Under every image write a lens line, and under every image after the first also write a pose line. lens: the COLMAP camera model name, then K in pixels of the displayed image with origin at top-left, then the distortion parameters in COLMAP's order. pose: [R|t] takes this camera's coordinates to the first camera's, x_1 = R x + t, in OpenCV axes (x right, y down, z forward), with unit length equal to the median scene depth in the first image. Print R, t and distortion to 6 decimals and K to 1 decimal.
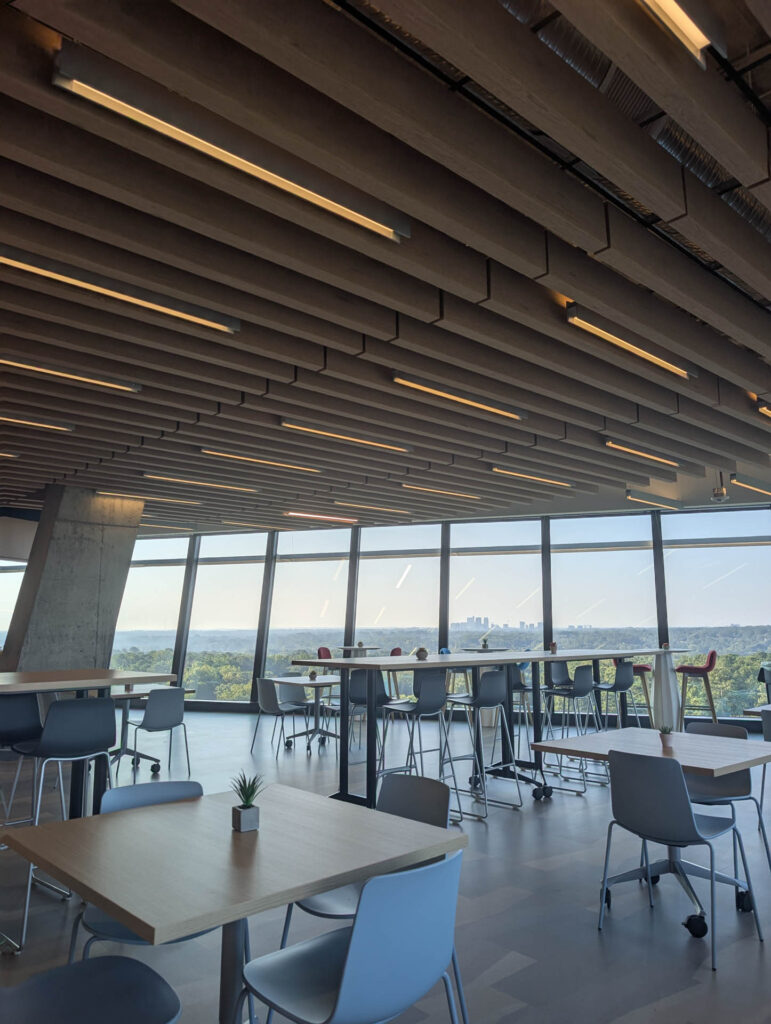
lens RADIAL K [[733.5, 0, 385.1], [0, 733.5, 509.8], [0, 0, 1]] dist [0.019802, -0.006806]
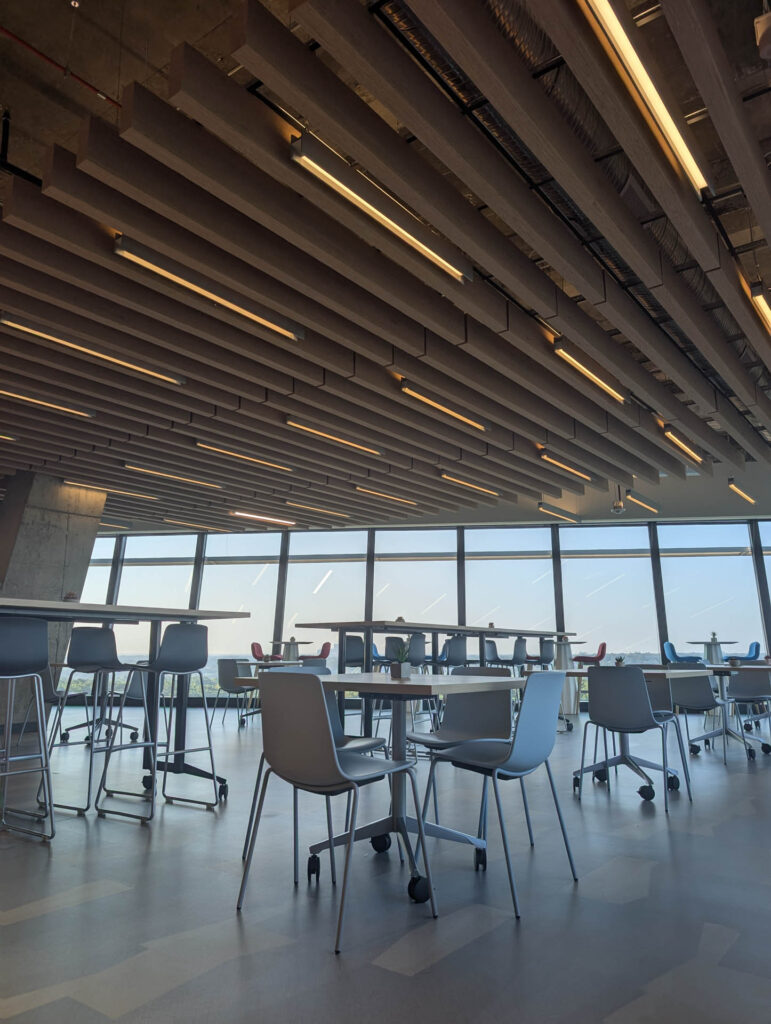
lens RADIAL K [[733.5, 0, 389.0], [0, 733.5, 511.1], [0, 0, 1]] dist [0.019802, -0.006806]
pose [[0.982899, 0.038916, 0.179988, -0.122371], [-0.032759, 0.998776, -0.037059, 0.040303], [-0.181210, 0.030530, 0.982970, -0.107885]]
